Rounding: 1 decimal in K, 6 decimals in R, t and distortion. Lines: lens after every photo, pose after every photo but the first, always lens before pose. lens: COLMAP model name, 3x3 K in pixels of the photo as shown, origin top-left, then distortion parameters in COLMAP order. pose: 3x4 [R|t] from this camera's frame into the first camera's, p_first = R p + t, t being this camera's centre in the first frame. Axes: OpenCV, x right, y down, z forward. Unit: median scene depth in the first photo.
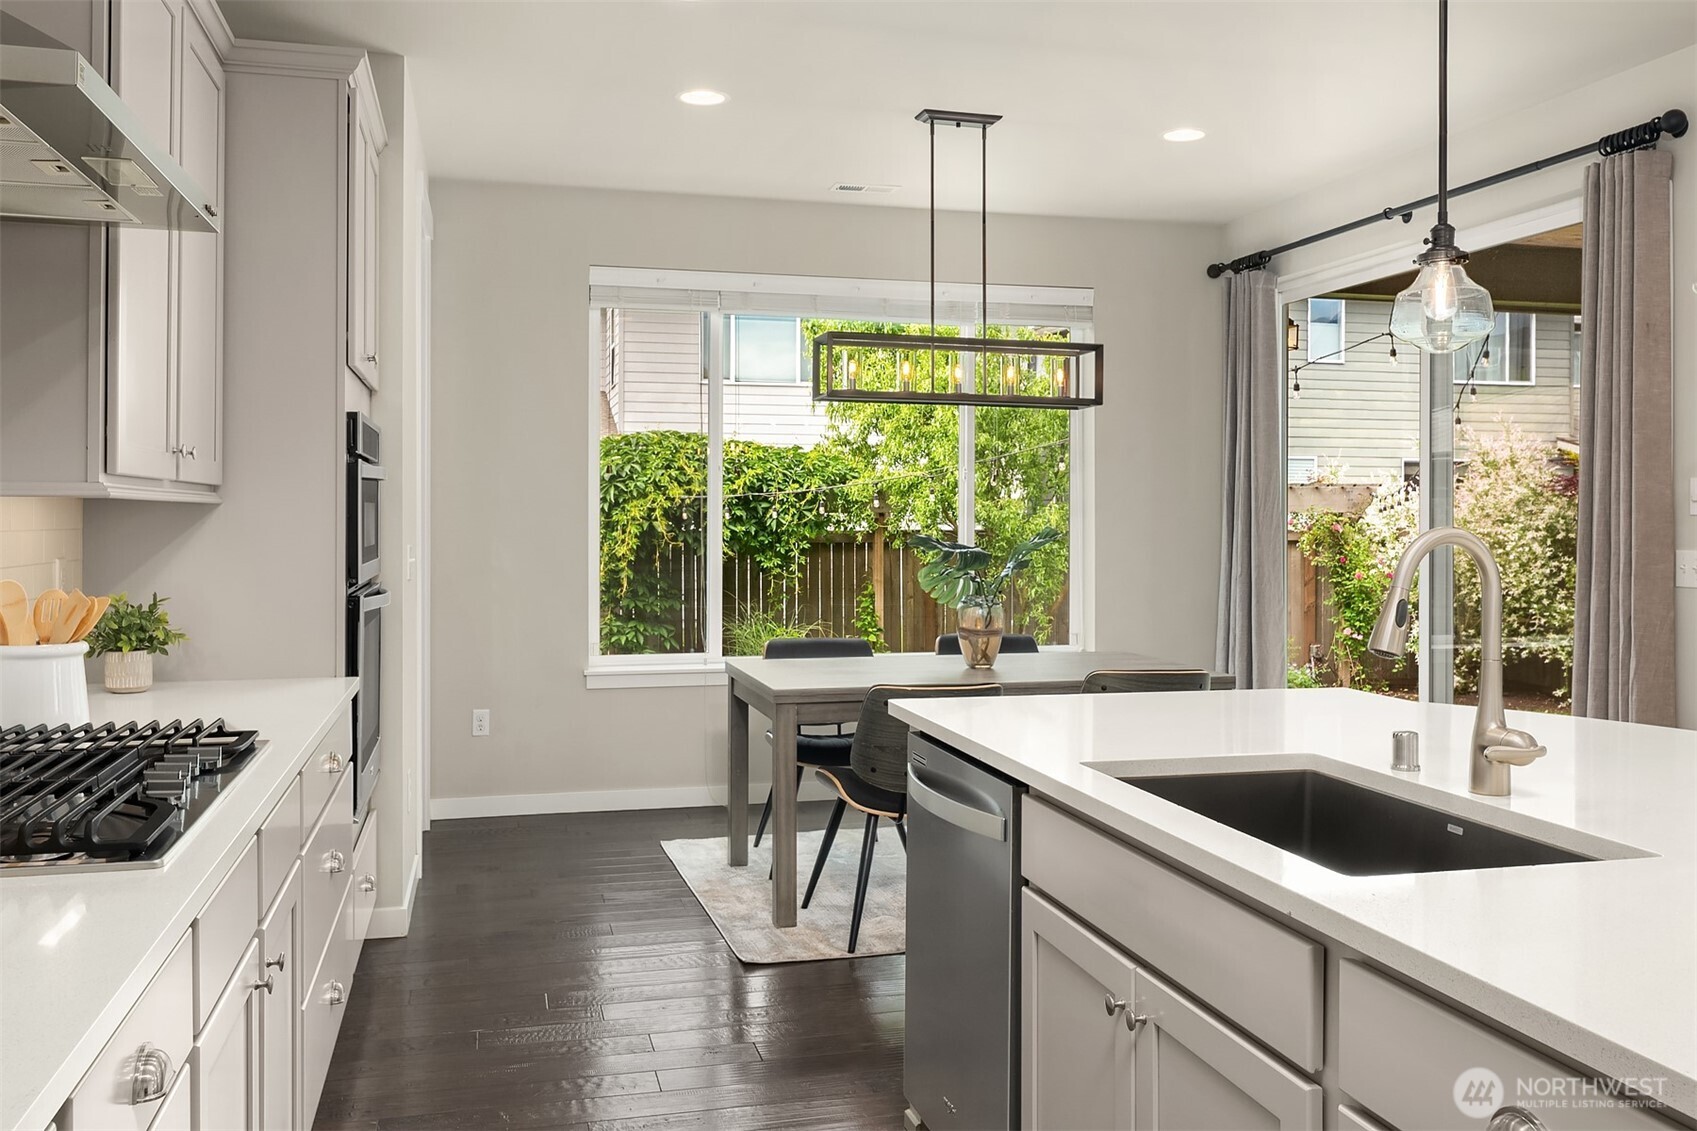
lens RADIAL K [[1425.3, 0, 845.7], [0, 1425.3, 565.4], [0, 0, 1]] dist [-0.003737, 0.000090]
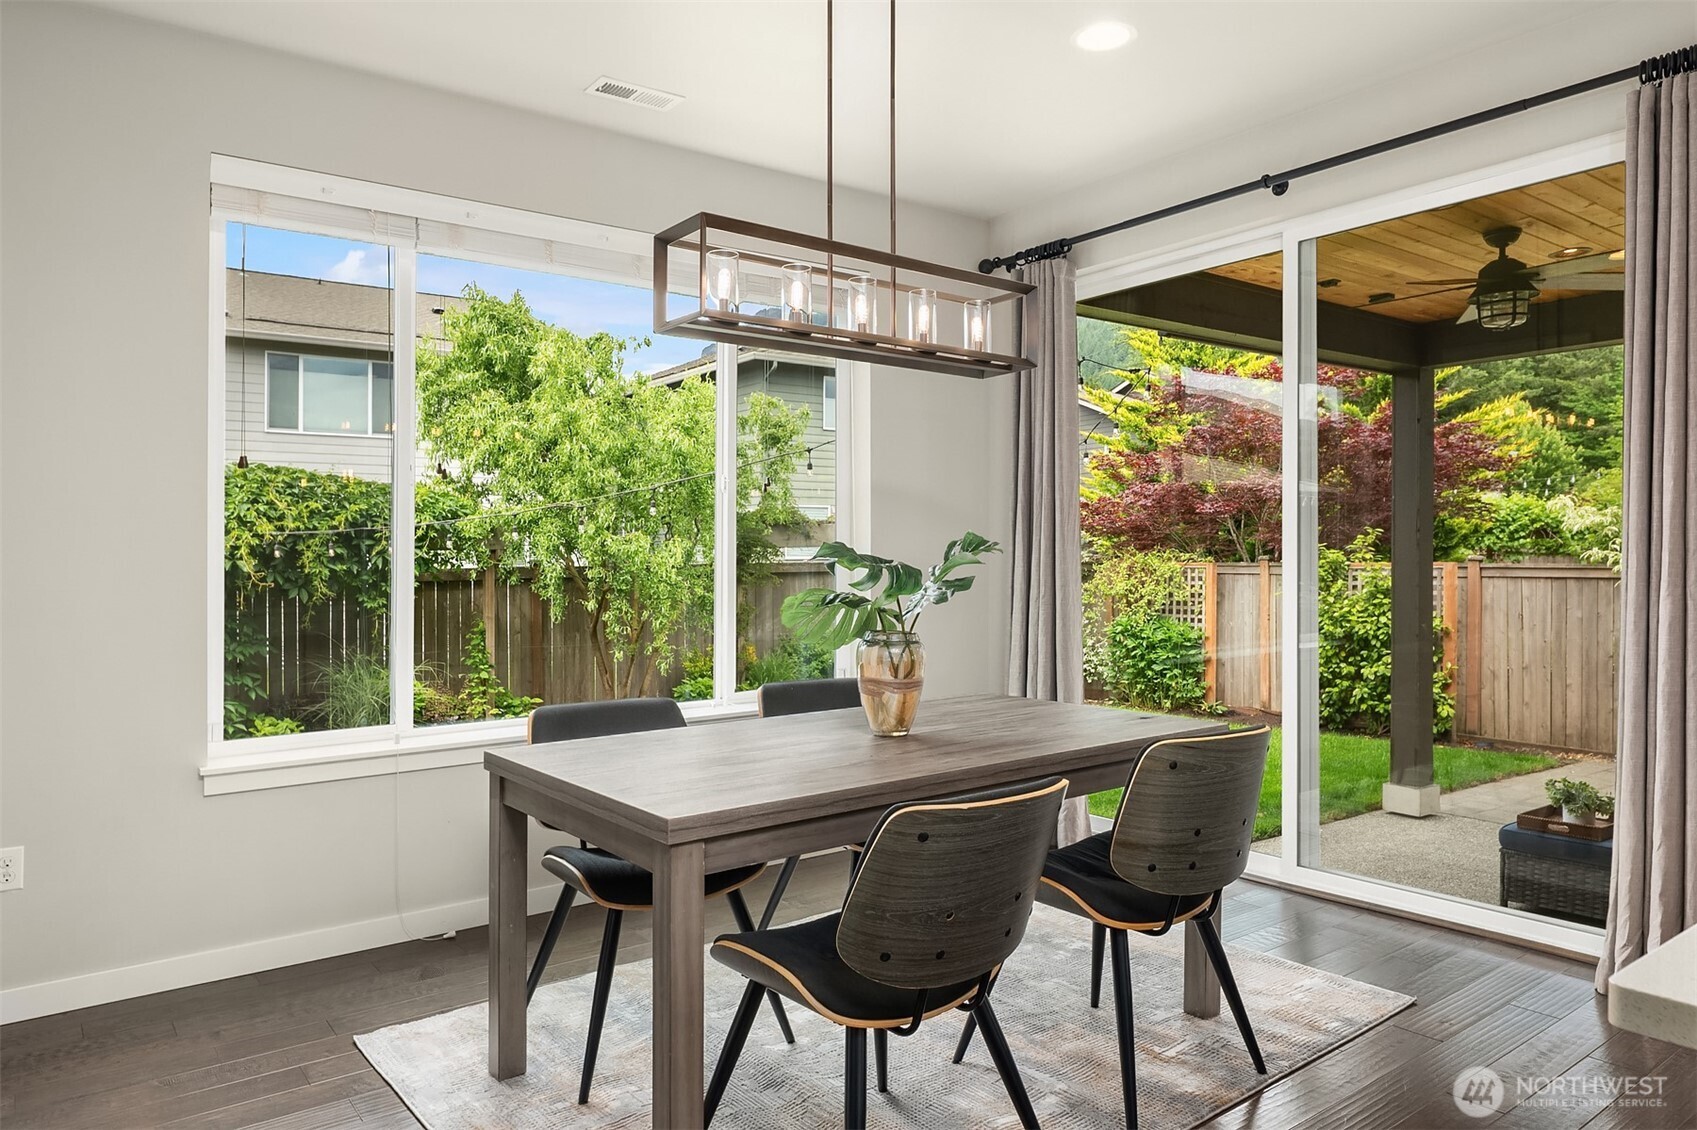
lens RADIAL K [[1087.4, 0, 856.4], [0, 1087.4, 554.0], [0, 0, 1]] dist [-0.005502, -0.002702]
pose [[0.914408, -0.011116, 0.404641, -0.053993], [0.028039, 0.998961, -0.035921, 0.000856], [-0.403821, 0.044192, 0.913770, 0.208172]]
